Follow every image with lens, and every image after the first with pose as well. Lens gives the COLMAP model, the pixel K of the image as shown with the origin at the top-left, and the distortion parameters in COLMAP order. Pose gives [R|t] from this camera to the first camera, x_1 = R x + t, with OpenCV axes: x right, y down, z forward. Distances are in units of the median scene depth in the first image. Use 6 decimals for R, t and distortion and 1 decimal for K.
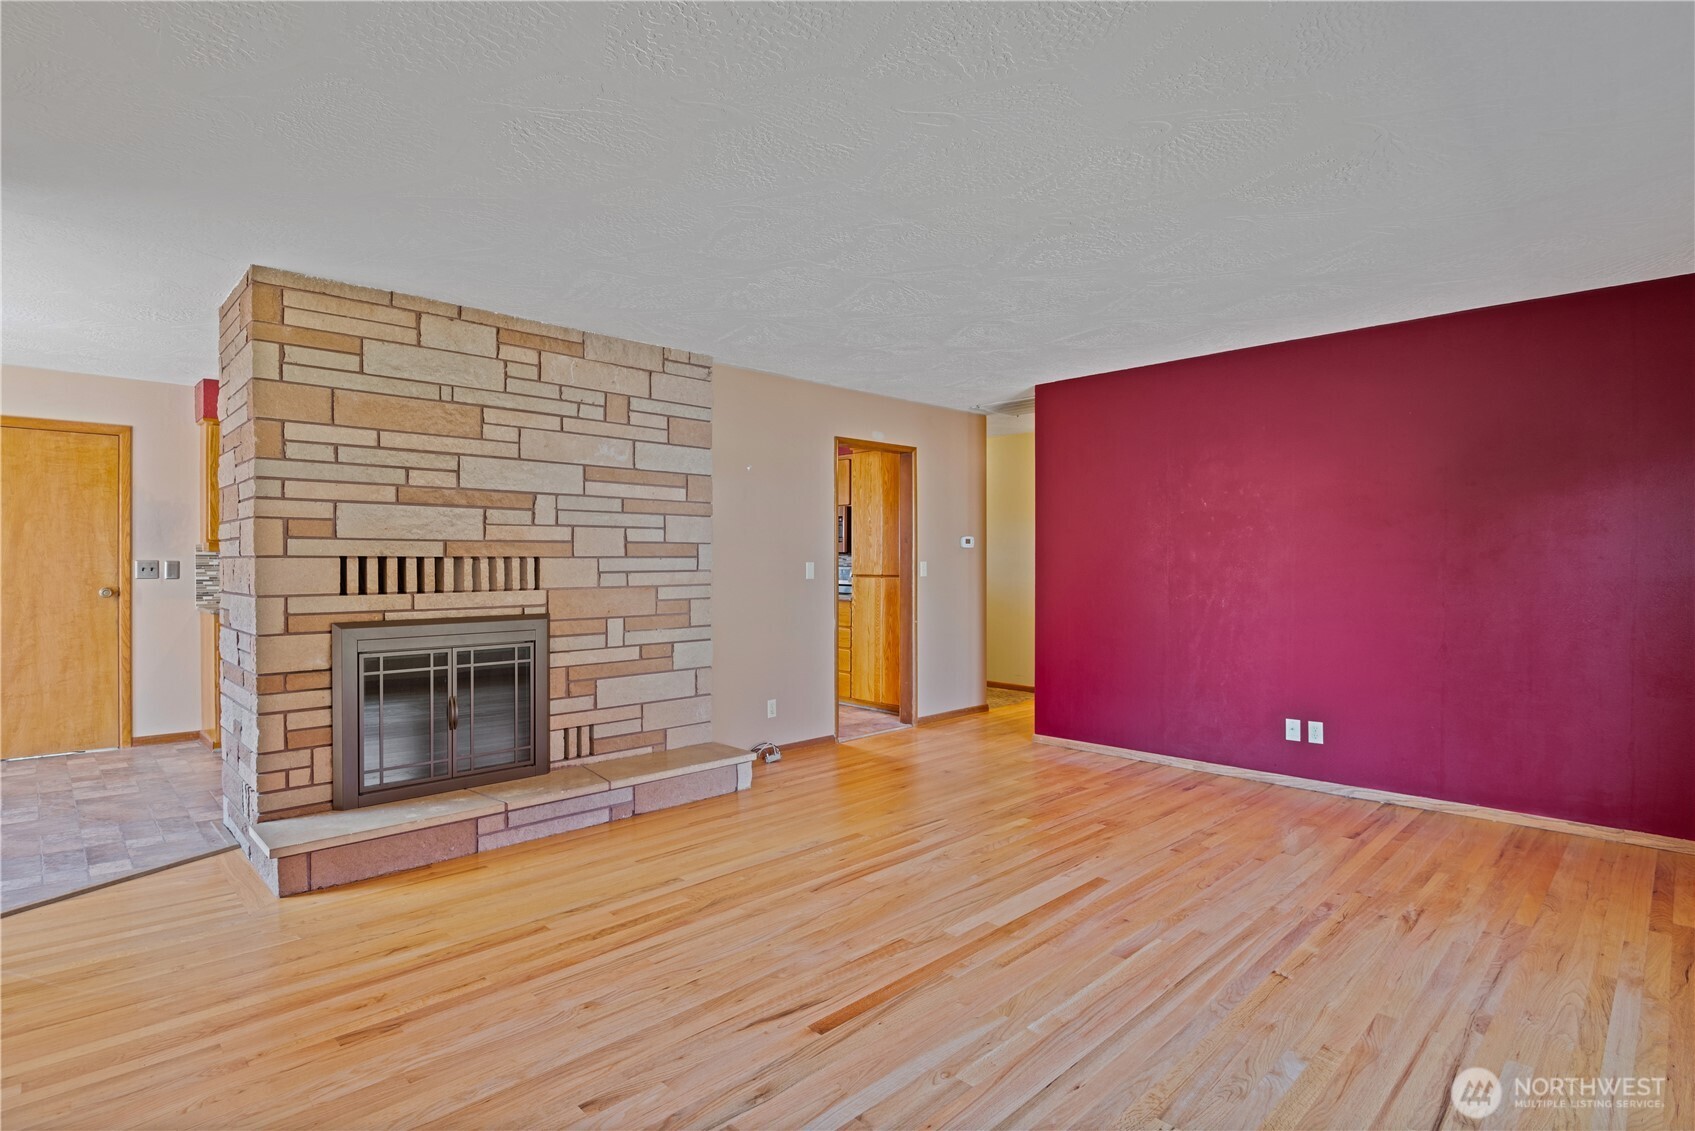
lens RADIAL K [[842.7, 0, 847.2], [0, 842.7, 566.7], [0, 0, 1]] dist [-0.005931, -0.001536]
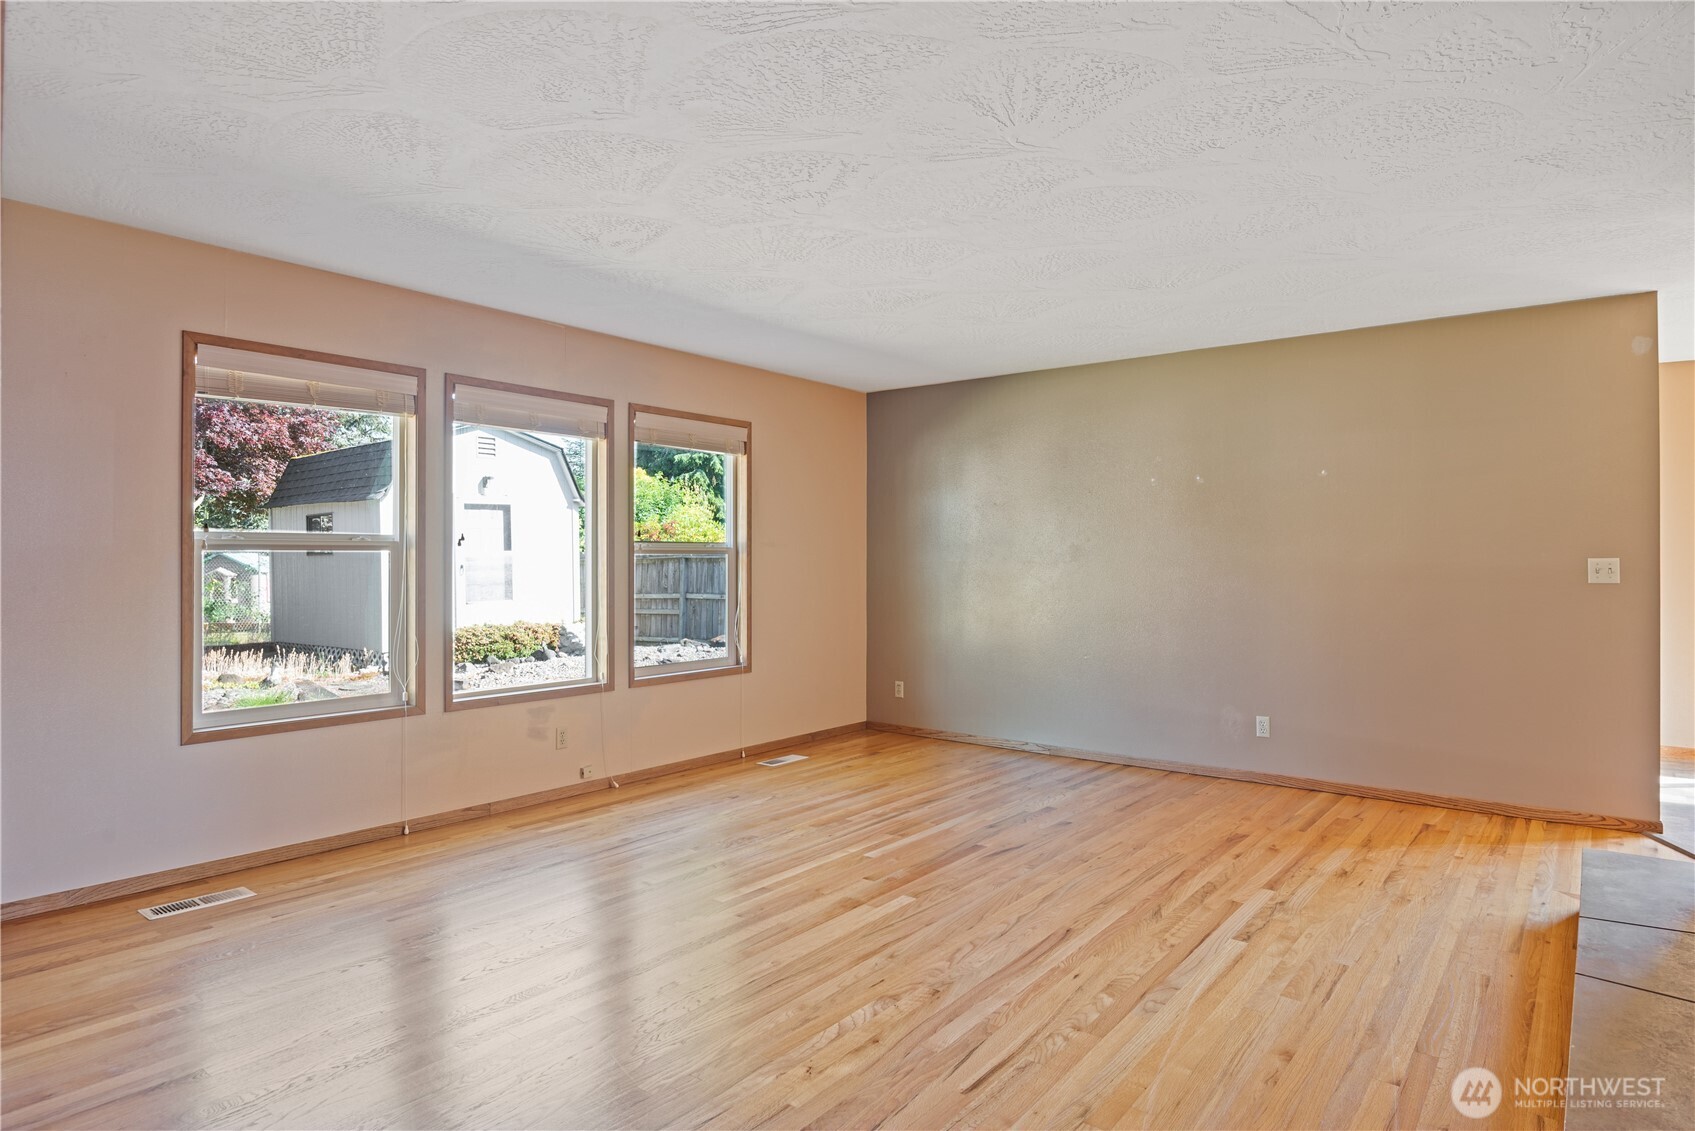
lens RADIAL K [[962.1, 0, 842.8], [0, 962.1, 559.8], [0, 0, 1]] dist [-0.019438, -0.005265]
pose [[-0.992123, -0.002813, -0.125238, 0.255221], [-0.003544, 0.999978, 0.005616, -0.007385], [0.125219, 0.006015, -0.992111, 1.552974]]
